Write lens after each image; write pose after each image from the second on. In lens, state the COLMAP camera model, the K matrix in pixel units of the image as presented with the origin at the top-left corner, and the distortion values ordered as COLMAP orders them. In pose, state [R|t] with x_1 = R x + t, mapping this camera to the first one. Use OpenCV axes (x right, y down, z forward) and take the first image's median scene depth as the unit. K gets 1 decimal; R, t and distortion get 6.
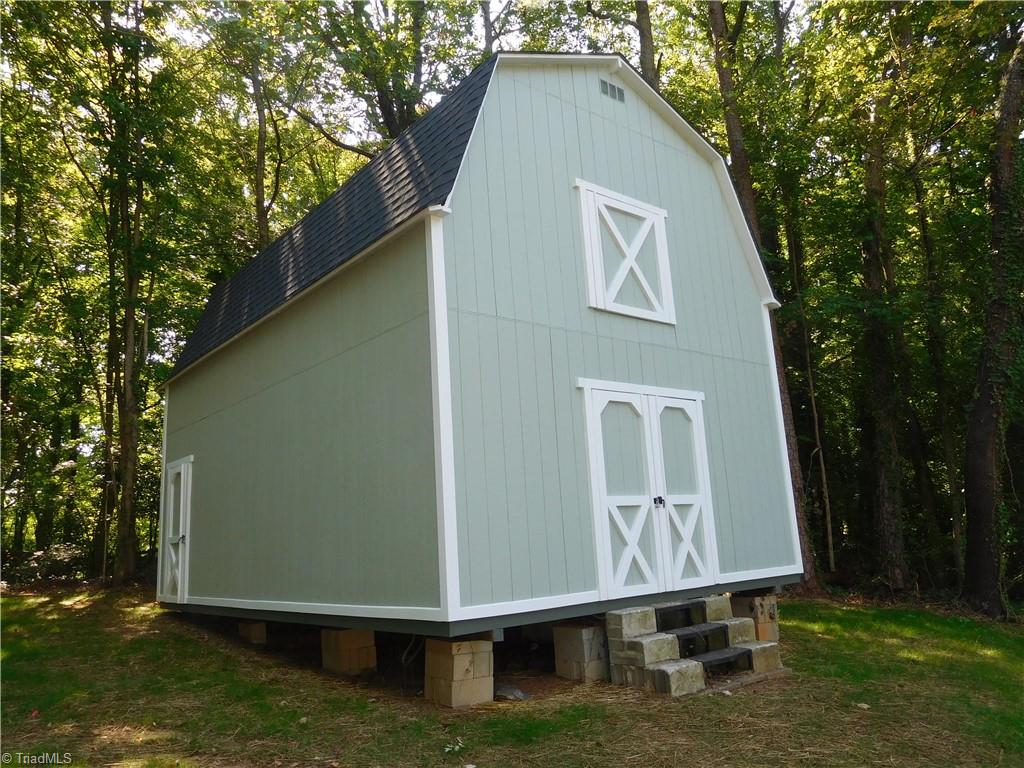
lens RADIAL K [[767.7, 0, 510.3], [0, 767.7, 388.2], [0, 0, 1]] dist [-0.028391, 0.018634]
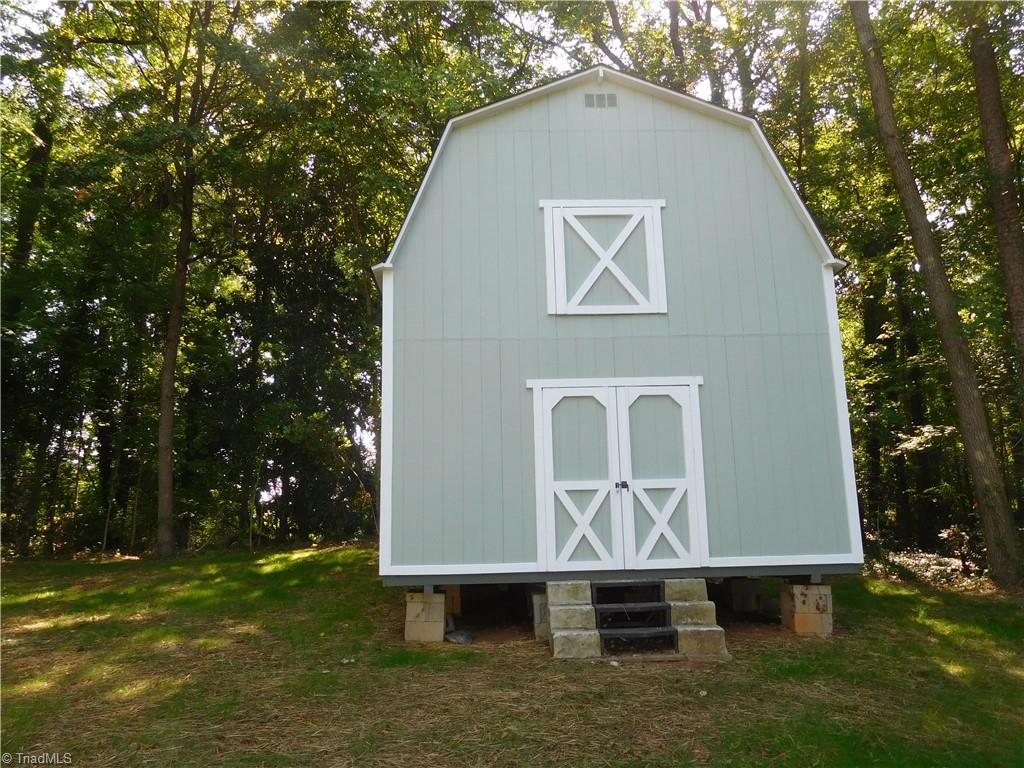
lens RADIAL K [[767.7, 0, 510.3], [0, 767.7, 388.2], [0, 0, 1]] dist [-0.028391, 0.018634]
pose [[0.791189, -0.071244, -0.607408, 0.725637], [0.096242, 0.995321, 0.008619, -0.012776], [0.603952, -0.065278, 0.794343, 0.059877]]
